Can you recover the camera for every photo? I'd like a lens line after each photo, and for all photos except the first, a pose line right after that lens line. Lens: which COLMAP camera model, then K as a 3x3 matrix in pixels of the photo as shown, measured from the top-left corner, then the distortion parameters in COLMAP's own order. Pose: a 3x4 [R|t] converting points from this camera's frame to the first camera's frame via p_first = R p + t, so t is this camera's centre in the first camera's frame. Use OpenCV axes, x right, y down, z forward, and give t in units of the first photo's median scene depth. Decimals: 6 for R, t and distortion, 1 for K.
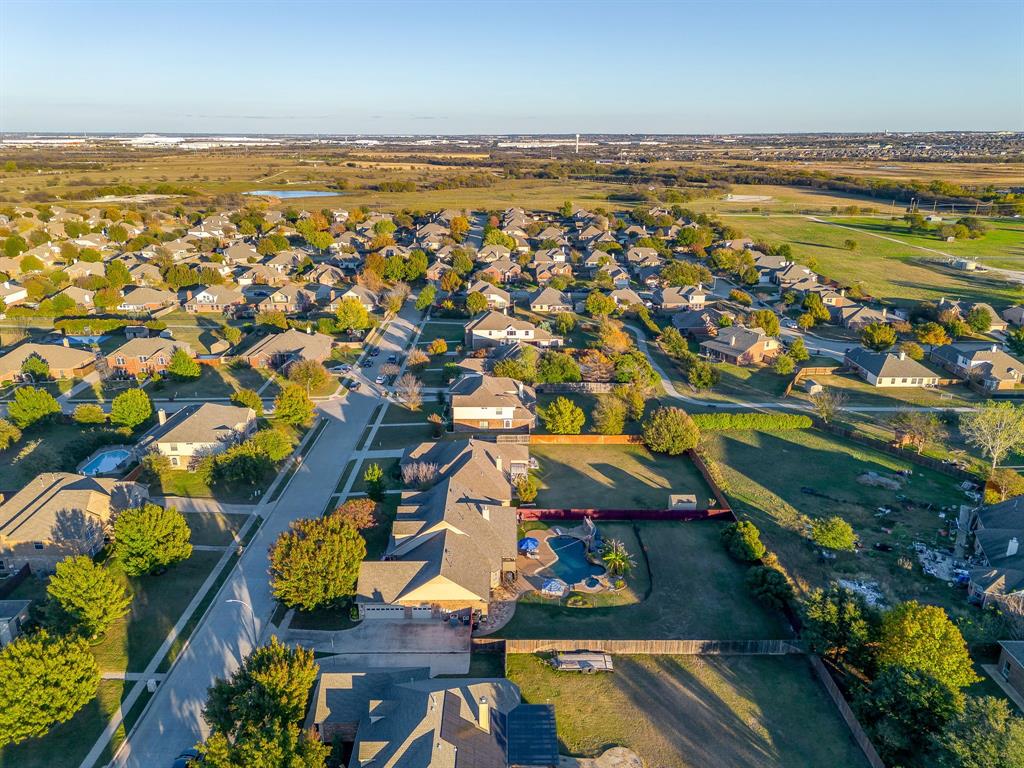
lens RADIAL K [[724.8, 0, 512.0], [0, 724.8, 384.0], [0, 0, 1]] dist [0.081698, -0.074396]
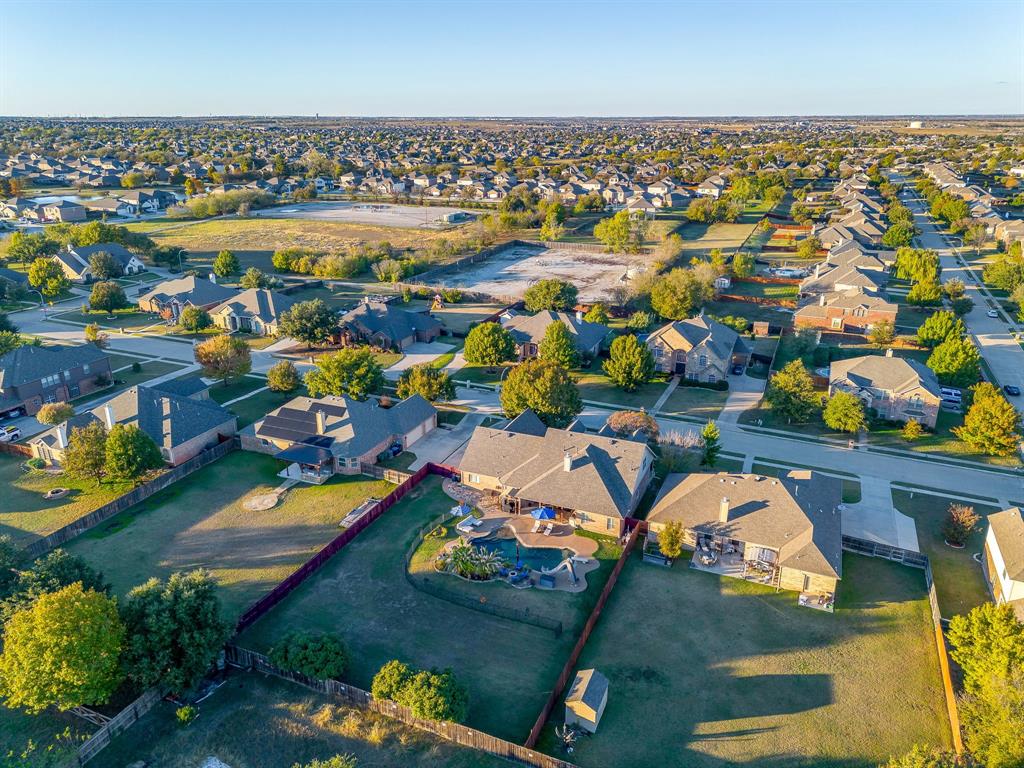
lens RADIAL K [[724.8, 0, 512.0], [0, 724.8, 384.0], [0, 0, 1]] dist [0.081698, -0.074396]
pose [[-0.394553, 0.311379, -0.864506, 0.647685], [-0.304430, 0.843401, 0.442717, -0.240609], [0.866978, 0.437857, -0.237973, 0.997882]]
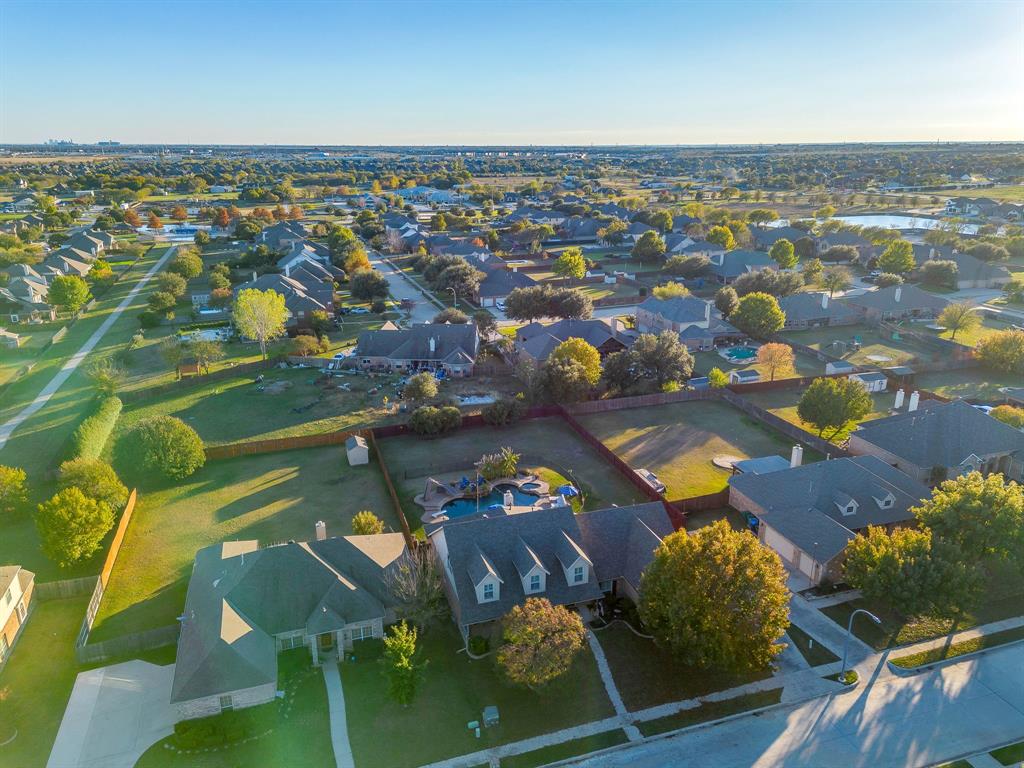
lens RADIAL K [[724.8, 0, 512.0], [0, 724.8, 384.0], [0, 0, 1]] dist [0.081698, -0.074396]
pose [[-0.304442, -0.299678, 0.904161, -0.606776], [0.313293, 0.864905, 0.392157, -0.195371], [-0.899534, 0.402657, -0.169426, 0.968113]]
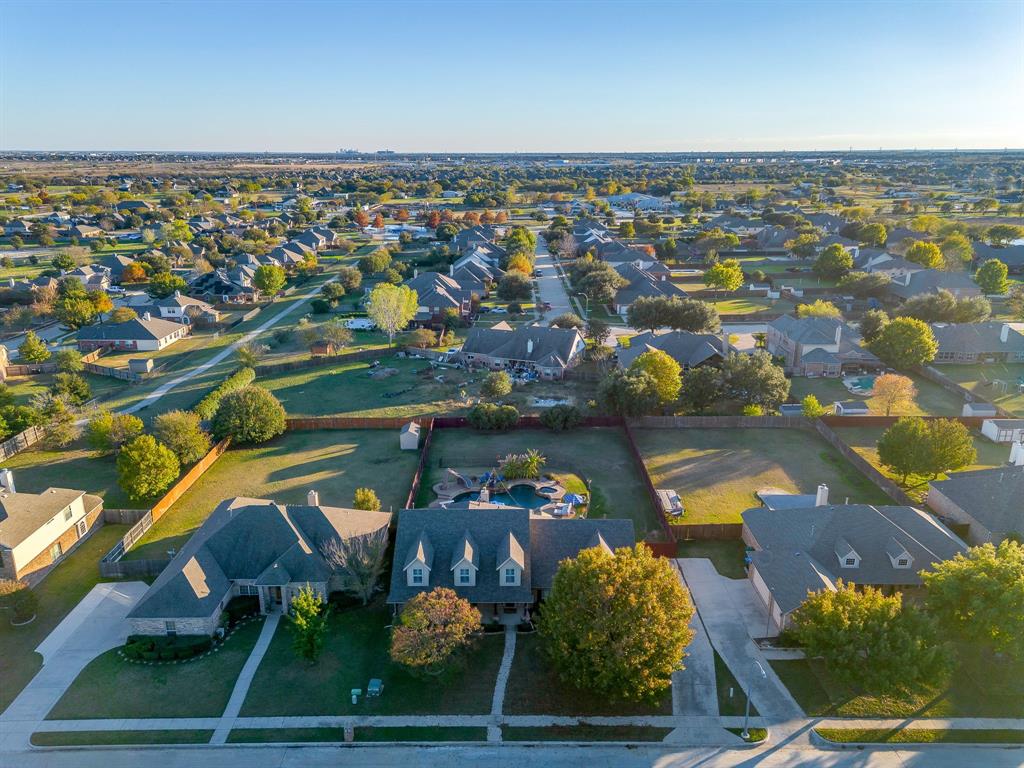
lens RADIAL K [[724.8, 0, 512.0], [0, 724.8, 384.0], [0, 0, 1]] dist [0.081698, -0.074396]
pose [[0.006417, -0.306762, 0.951765, -0.656117], [0.329212, 0.899374, 0.287657, -0.127043], [-0.944234, 0.311487, 0.106761, 0.768910]]
